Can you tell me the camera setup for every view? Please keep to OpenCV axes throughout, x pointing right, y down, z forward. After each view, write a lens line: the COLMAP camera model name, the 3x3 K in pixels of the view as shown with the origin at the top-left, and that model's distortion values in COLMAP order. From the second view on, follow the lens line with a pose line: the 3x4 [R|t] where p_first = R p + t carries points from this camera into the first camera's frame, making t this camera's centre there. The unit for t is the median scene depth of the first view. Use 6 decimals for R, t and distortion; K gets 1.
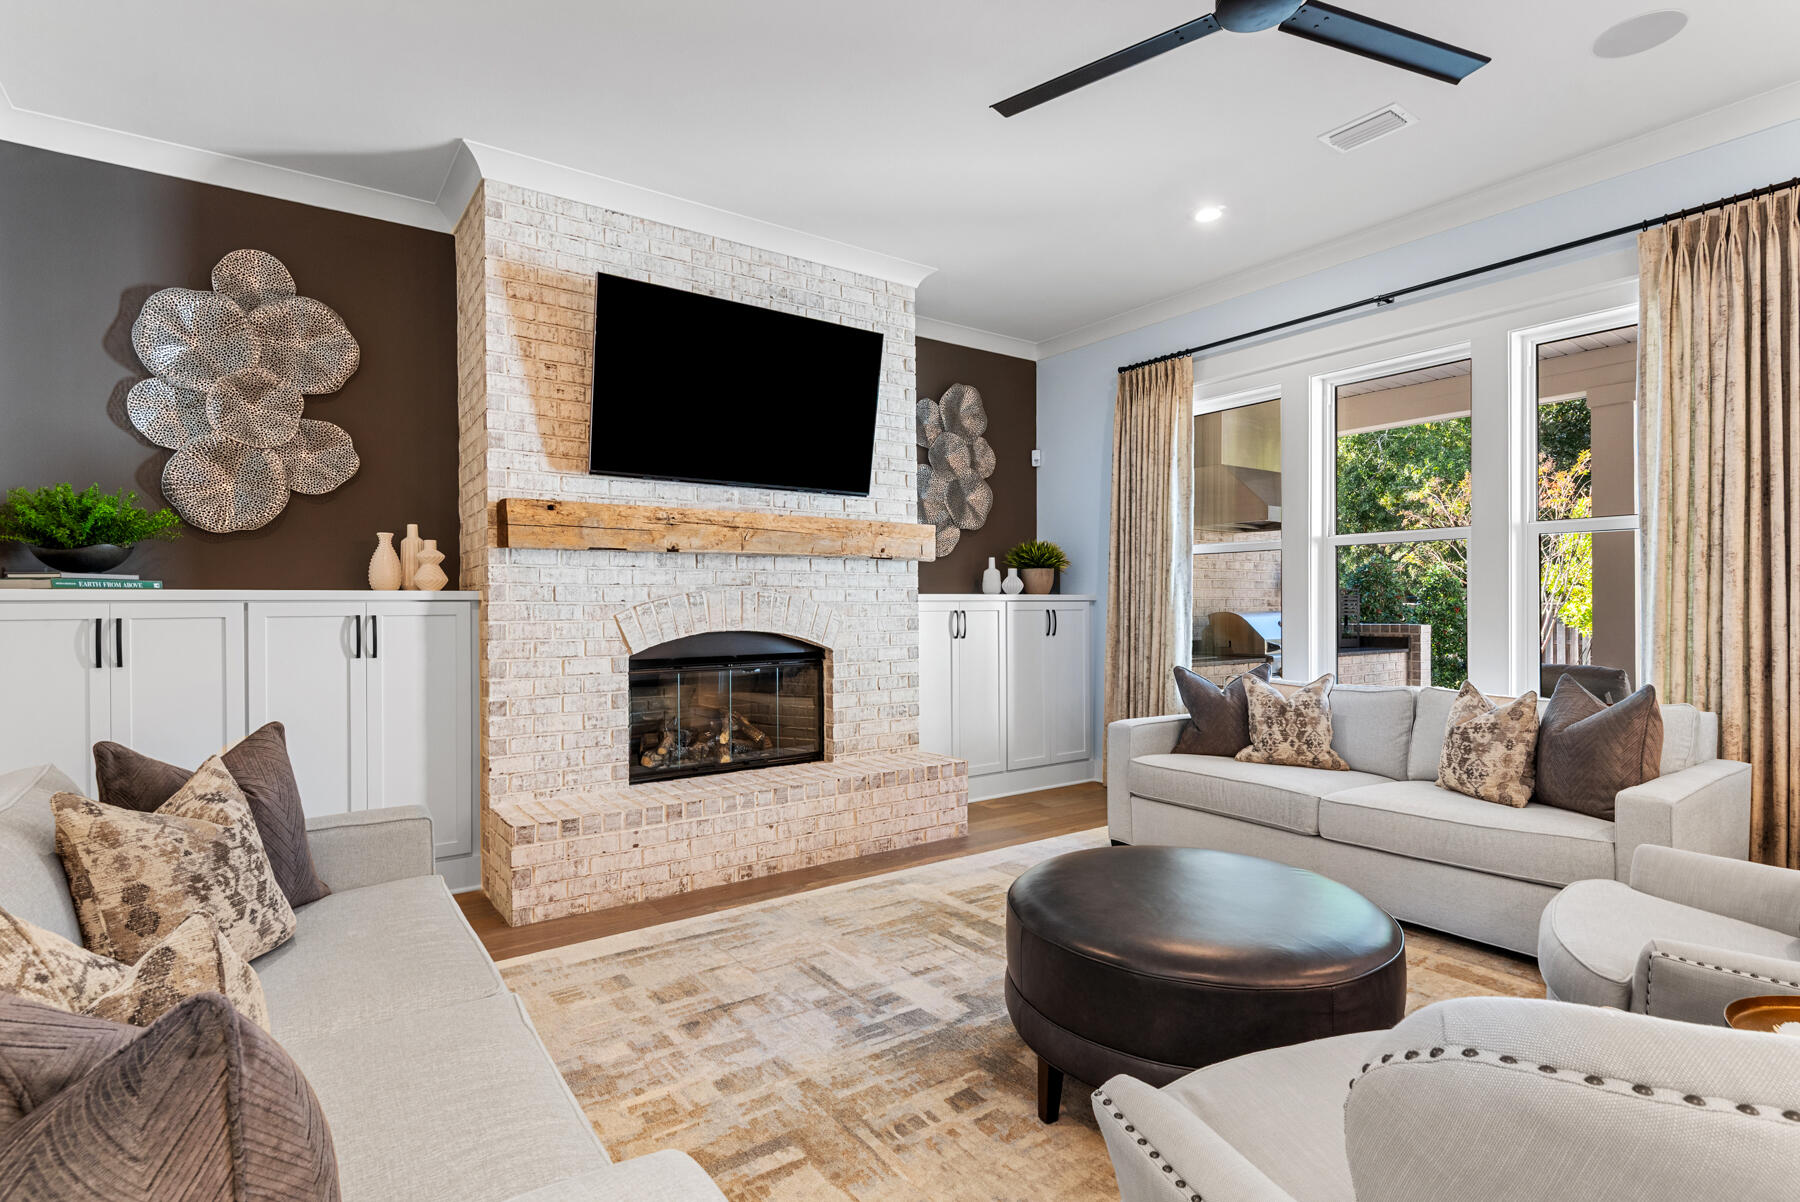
lens RADIAL K [[875.6, 0, 900.0], [0, 875.6, 601.0], [0, 0, 1]] dist [0.000420, 0.000022]
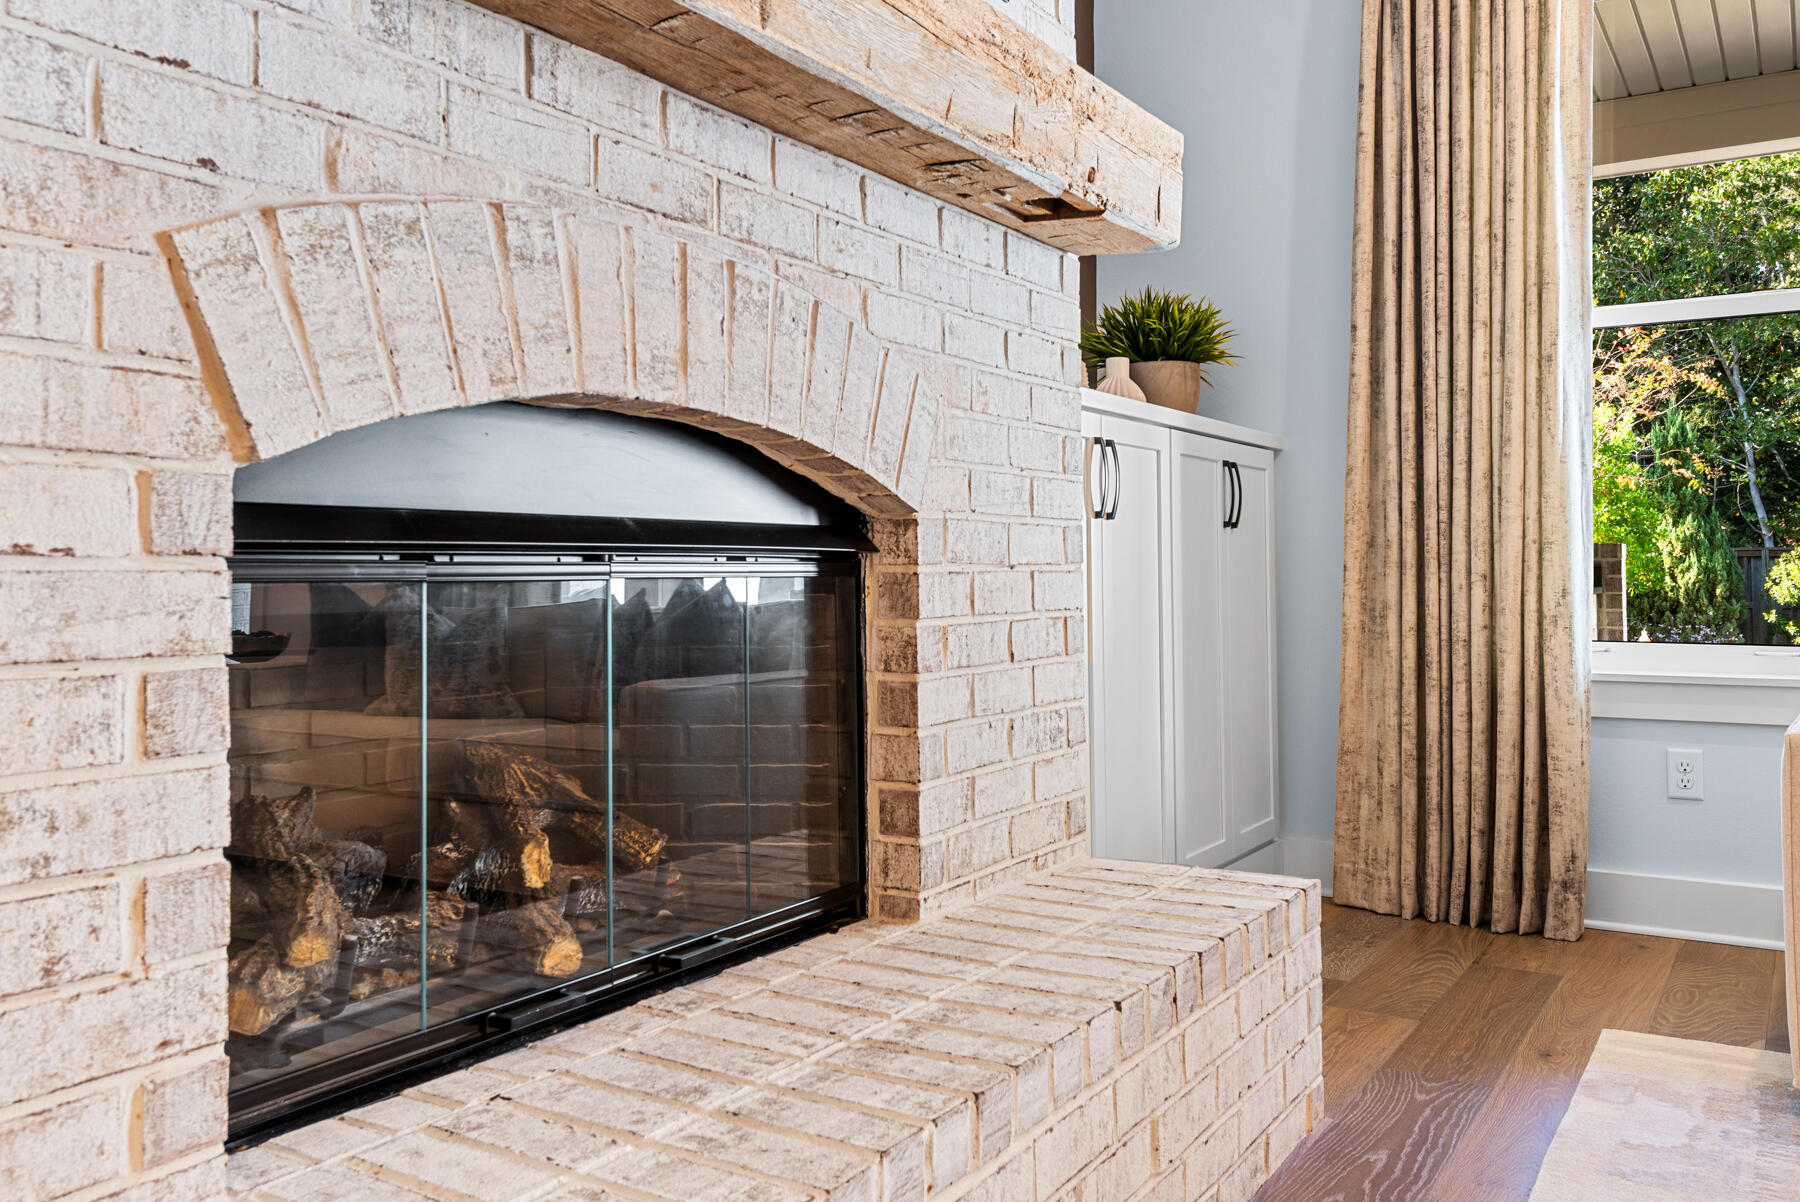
lens RADIAL K [[1424.5, 0, 887.4], [0, 1424.5, 531.9], [0, 0, 1]] dist [0.010435, -0.006033]
pose [[0.932841, 0.009933, 0.360152, -0.249477], [-0.000703, 0.999668, -0.025748, 0.072305], [-0.360288, 0.023766, 0.932538, 0.577771]]
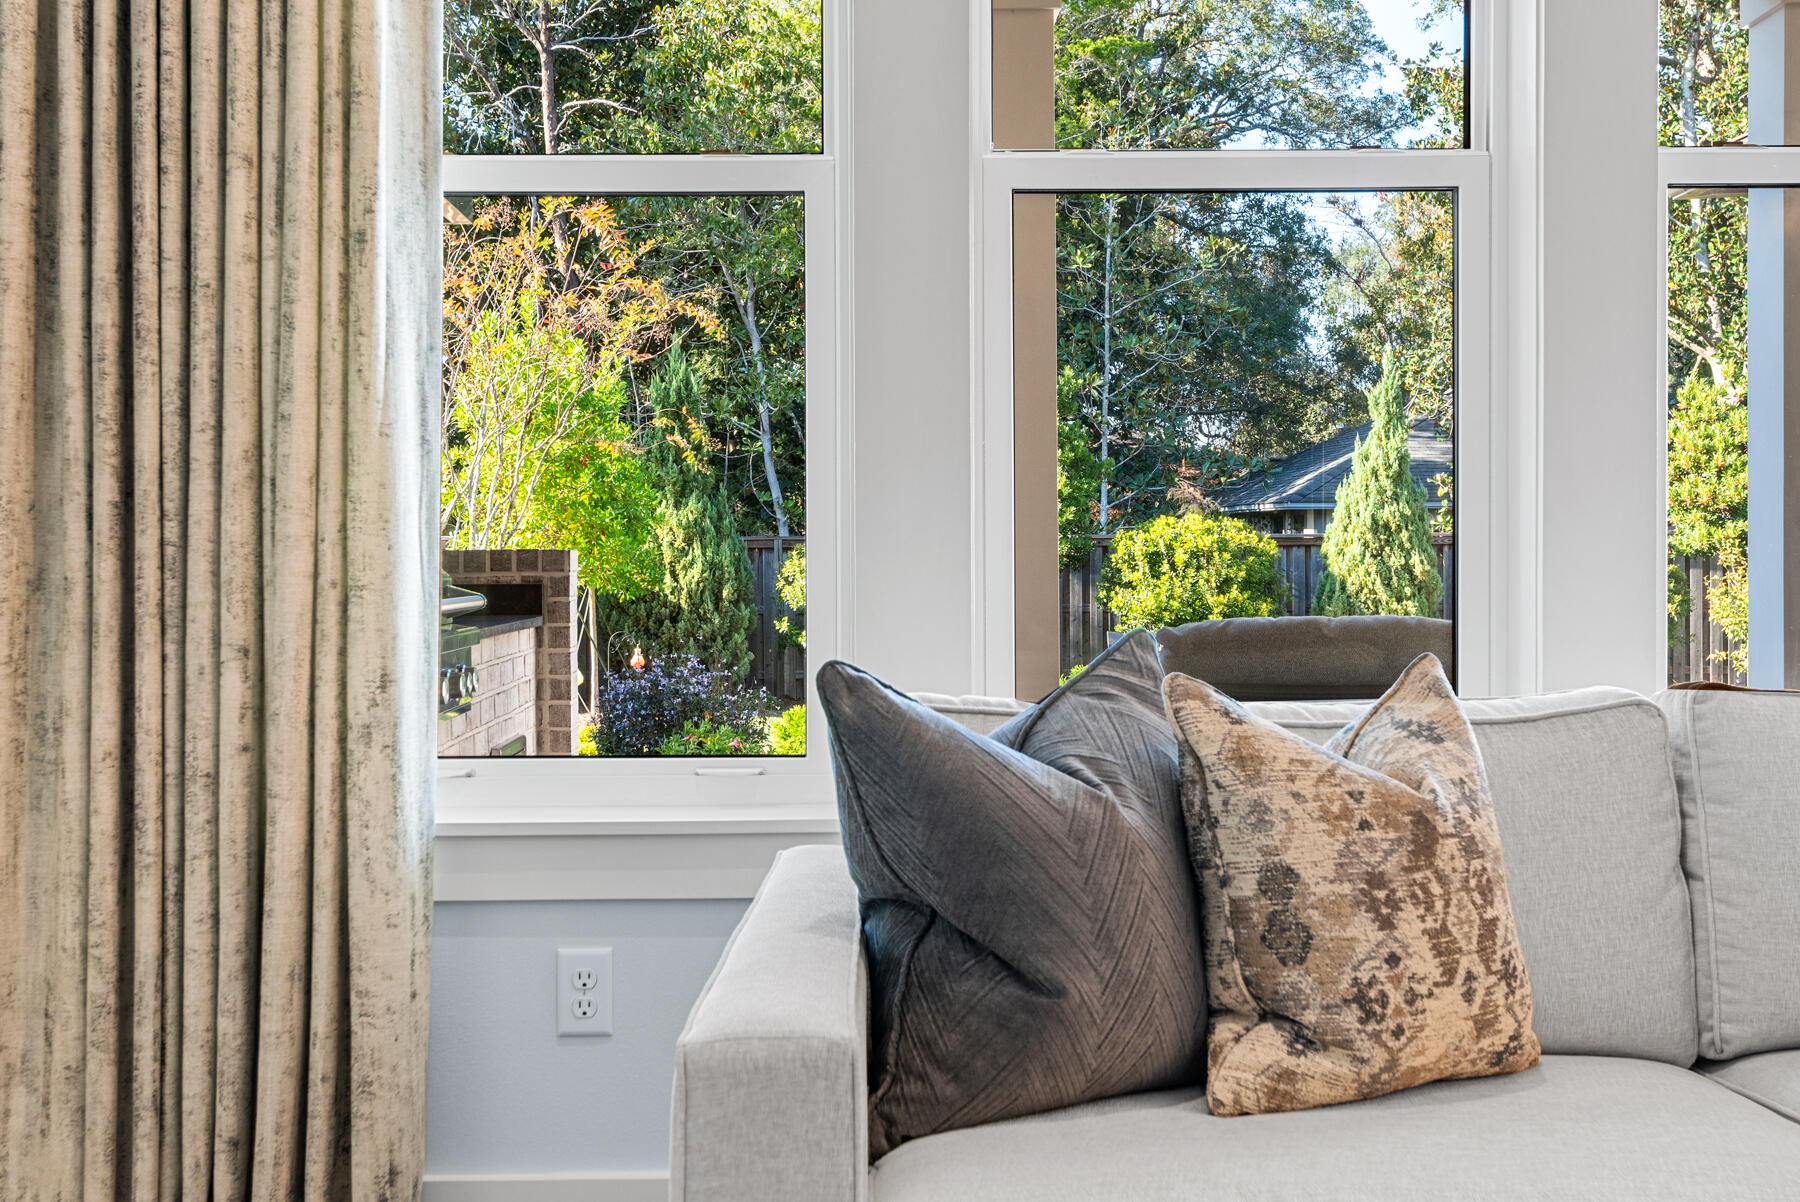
lens RADIAL K [[1998.3, 0, 900.0], [0, 1998.3, 601.0], [0, 0, 1]] dist [-0.011734, -0.020808]
pose [[0.561527, -0.018923, 0.827242, -0.027406], [-0.001735, 0.999709, 0.024045, 0.048364], [-0.827457, -0.014937, 0.561331, 0.717033]]
